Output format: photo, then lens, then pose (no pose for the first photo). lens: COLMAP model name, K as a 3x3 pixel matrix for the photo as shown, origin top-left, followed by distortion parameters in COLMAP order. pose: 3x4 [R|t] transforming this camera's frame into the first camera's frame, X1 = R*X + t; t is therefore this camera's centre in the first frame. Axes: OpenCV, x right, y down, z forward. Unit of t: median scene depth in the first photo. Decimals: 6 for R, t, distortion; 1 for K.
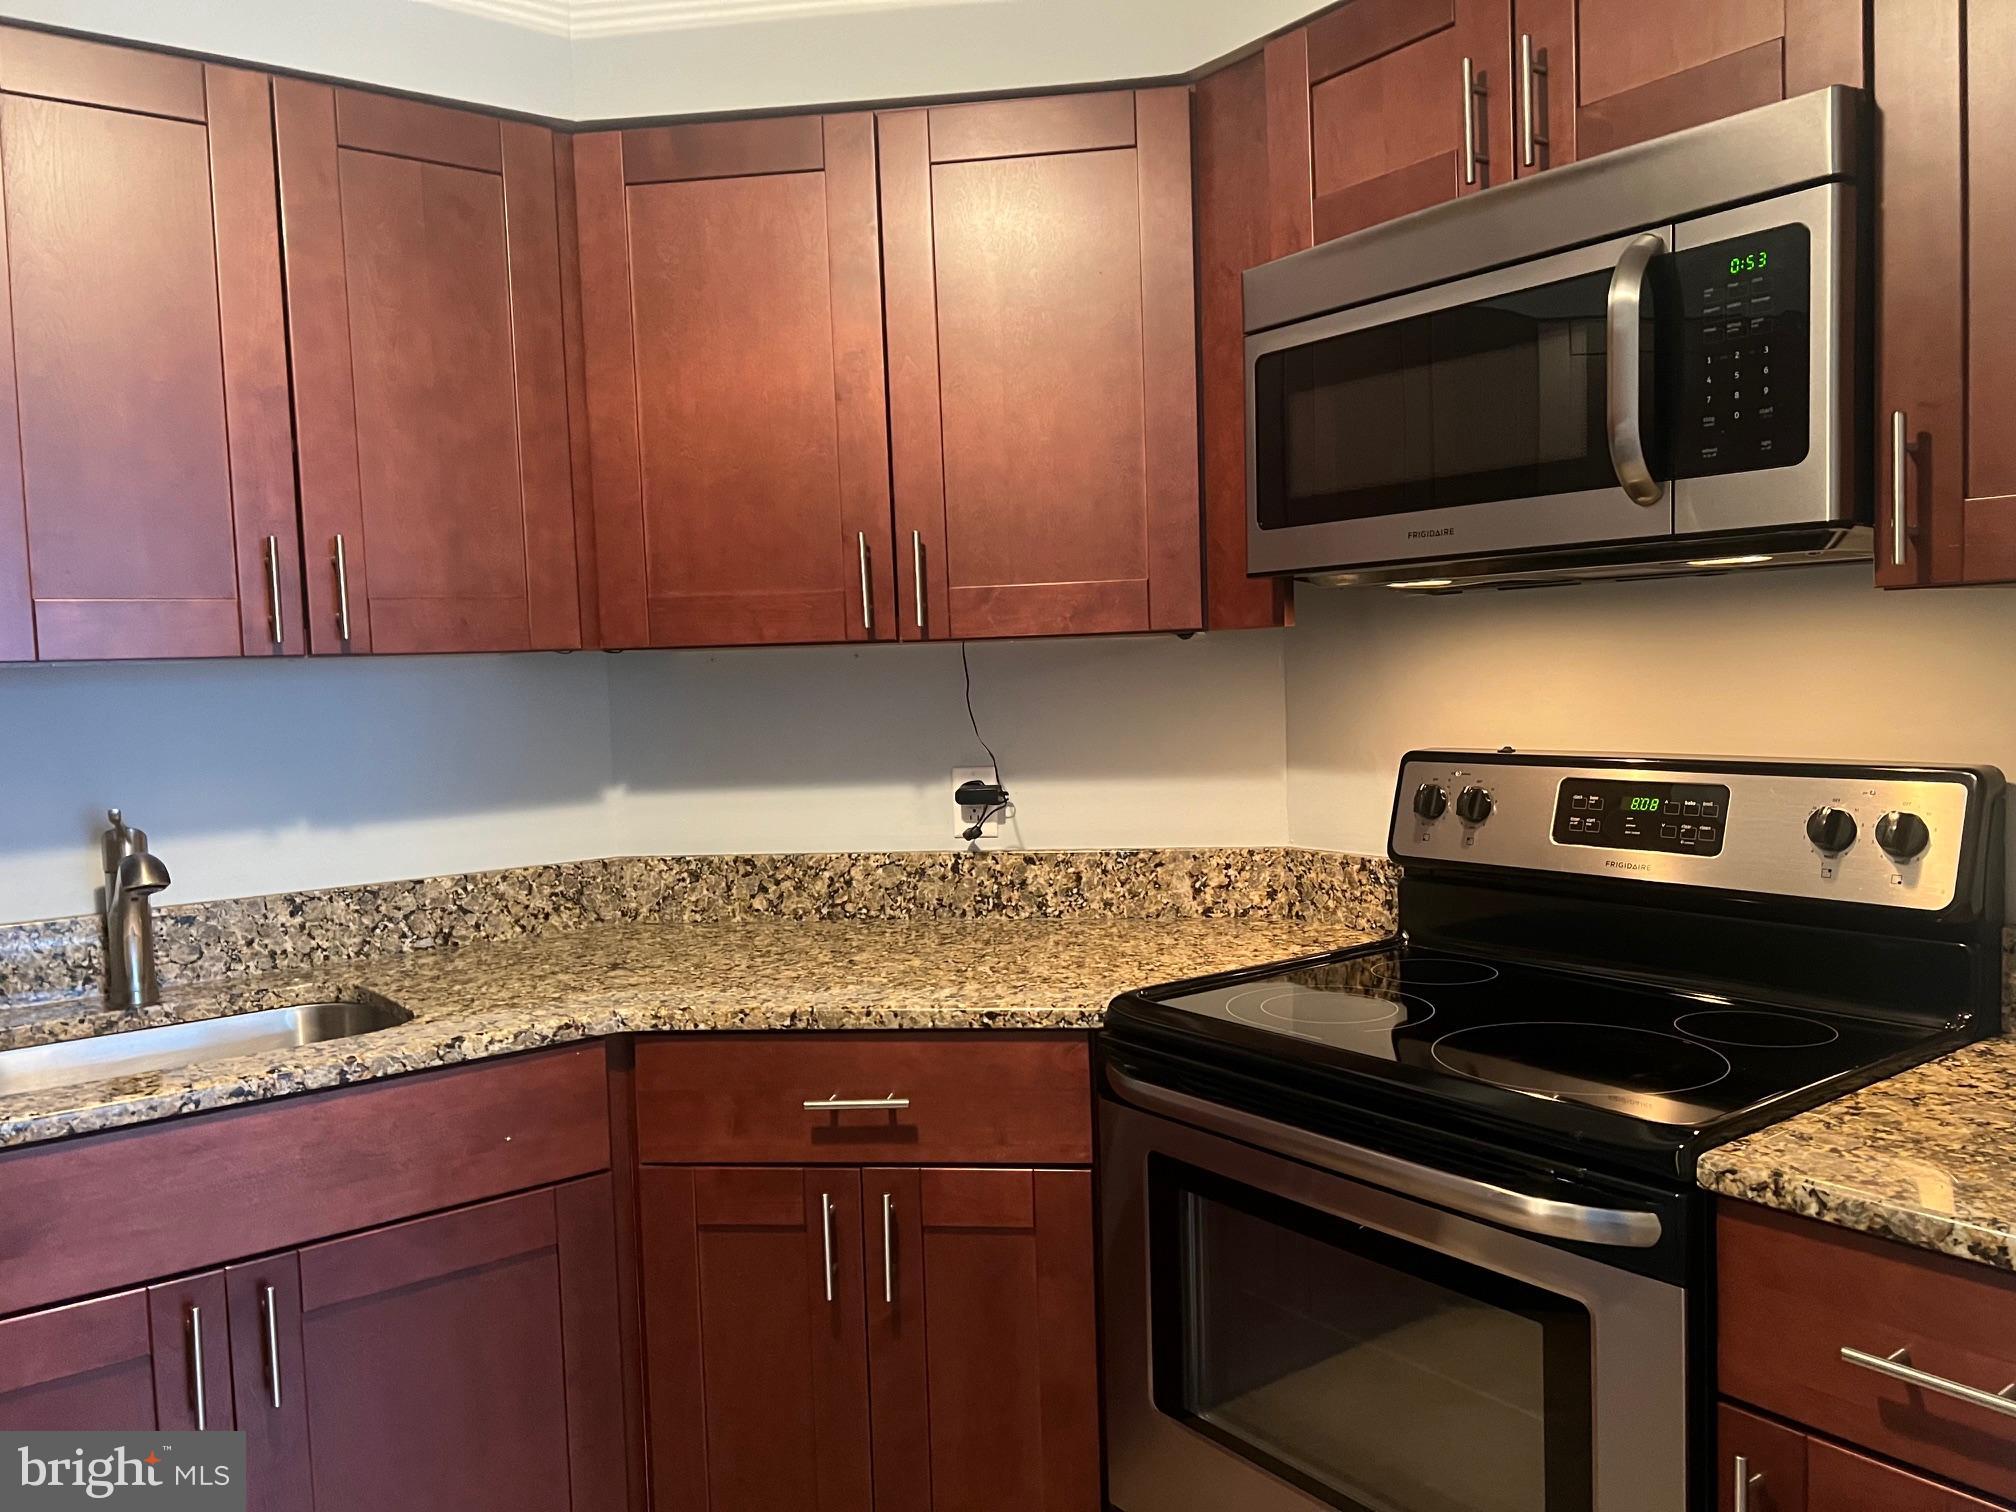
lens RADIAL K [[1481.5, 0, 1039.3], [0, 1481.5, 755.3], [0, 0, 1]] dist [0.068133, -0.105411]
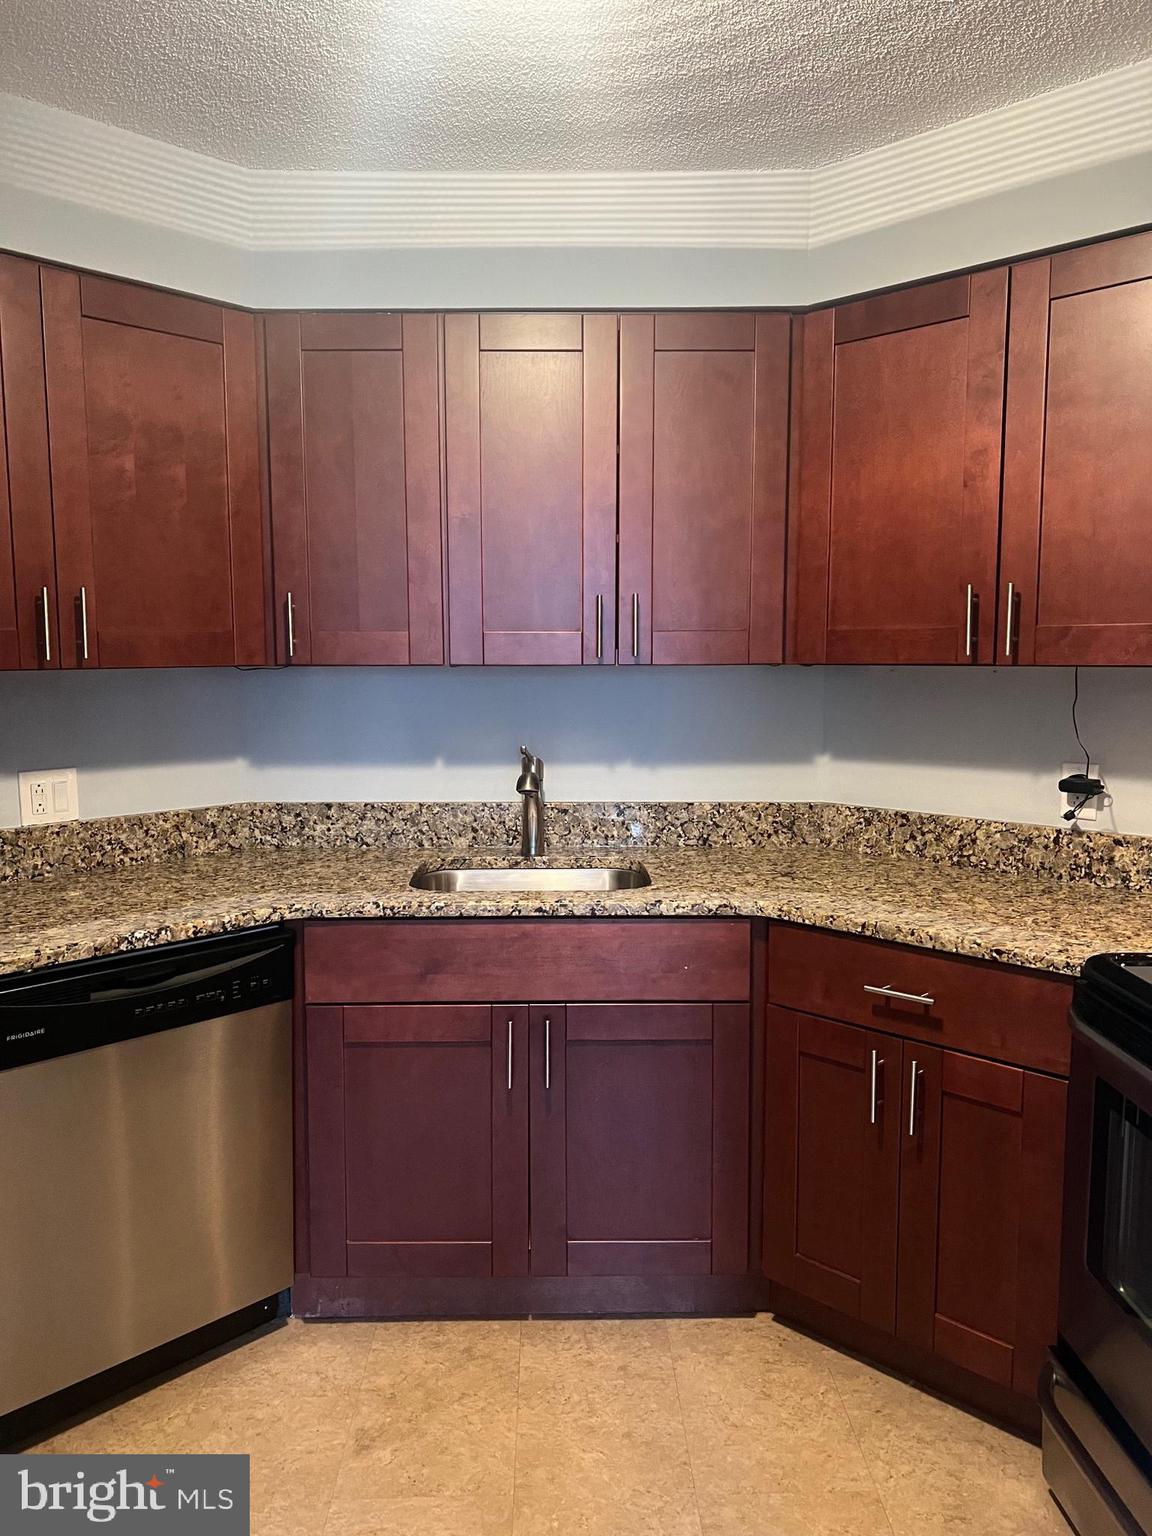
lens RADIAL K [[1094.7, 0, 549.4], [0, 1094.7, 770.7], [0, 0, 1]] dist [0.050669, -0.058642]
pose [[0.799474, 0.094147, -0.593277, 0.176885], [-0.066221, 0.995435, 0.068728, -0.024094], [0.597039, -0.015659, 0.802059, -0.034501]]
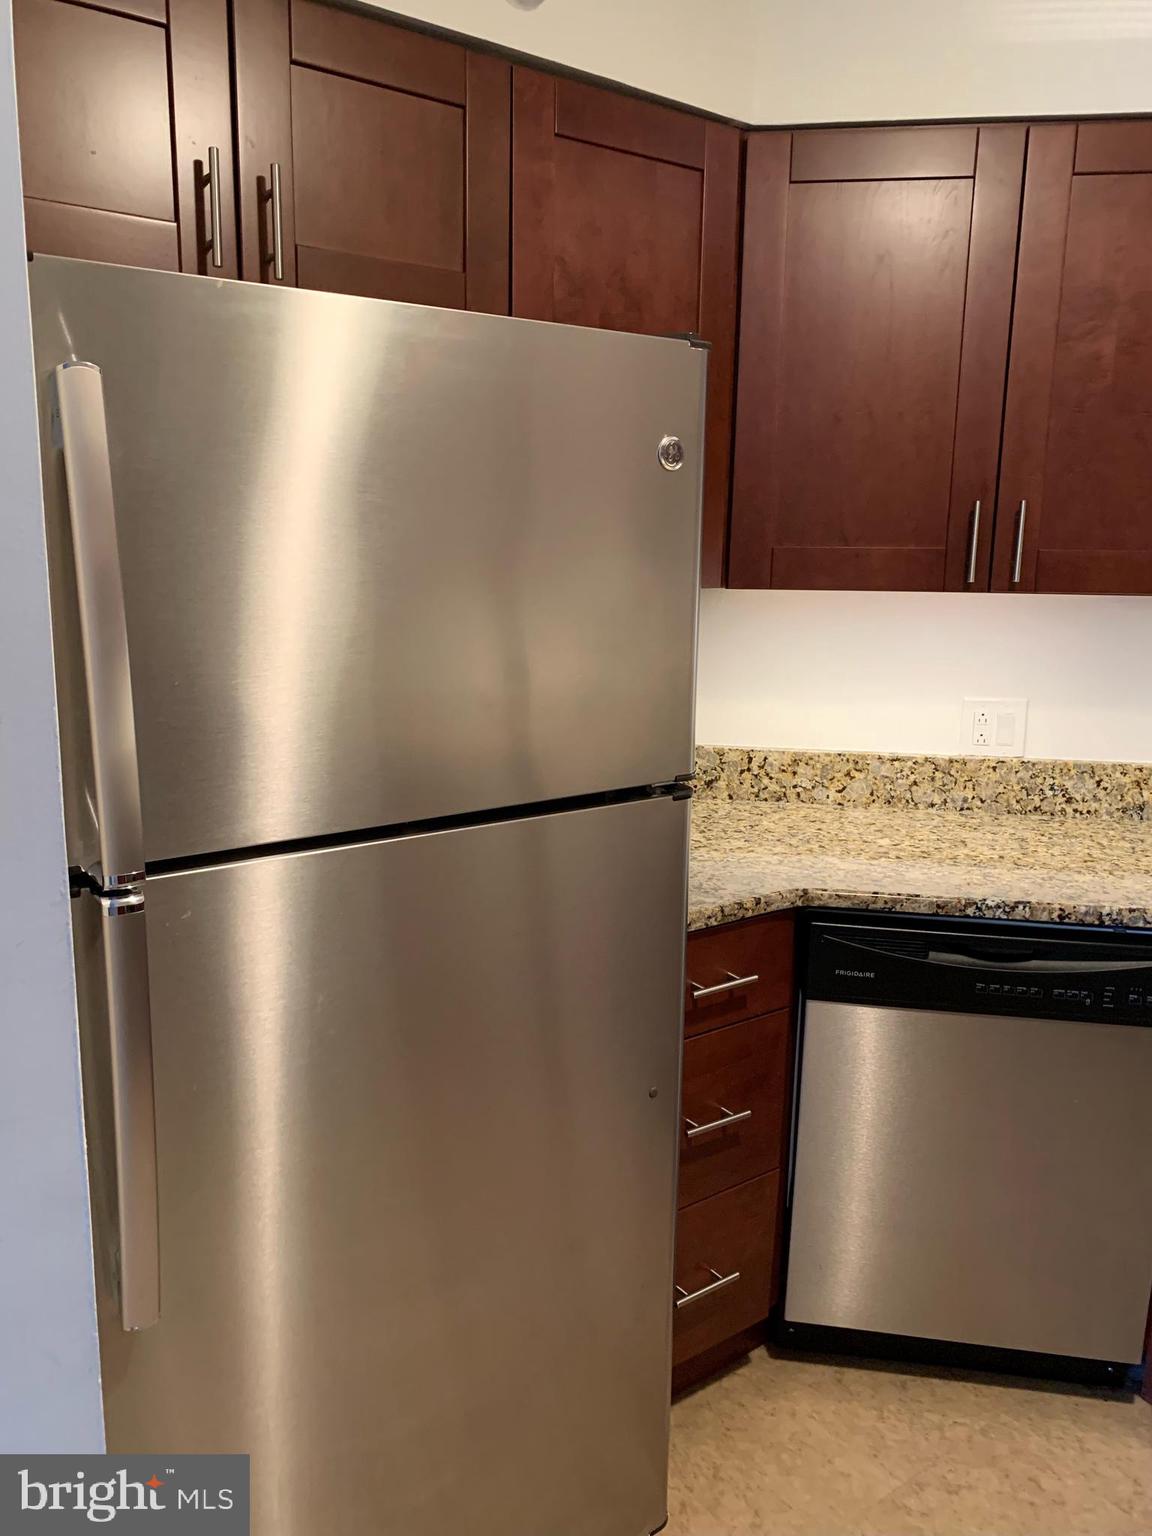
lens RADIAL K [[1126.1, 0, 576.0], [0, 1126.1, 768.0], [0, 0, 1]] dist [-0.006506, -0.007176]
pose [[-0.008565, 0.222106, -0.974985, 0.154042], [-0.091572, 0.970750, 0.221946, -0.048936], [0.995762, 0.091182, 0.012025, 0.155065]]
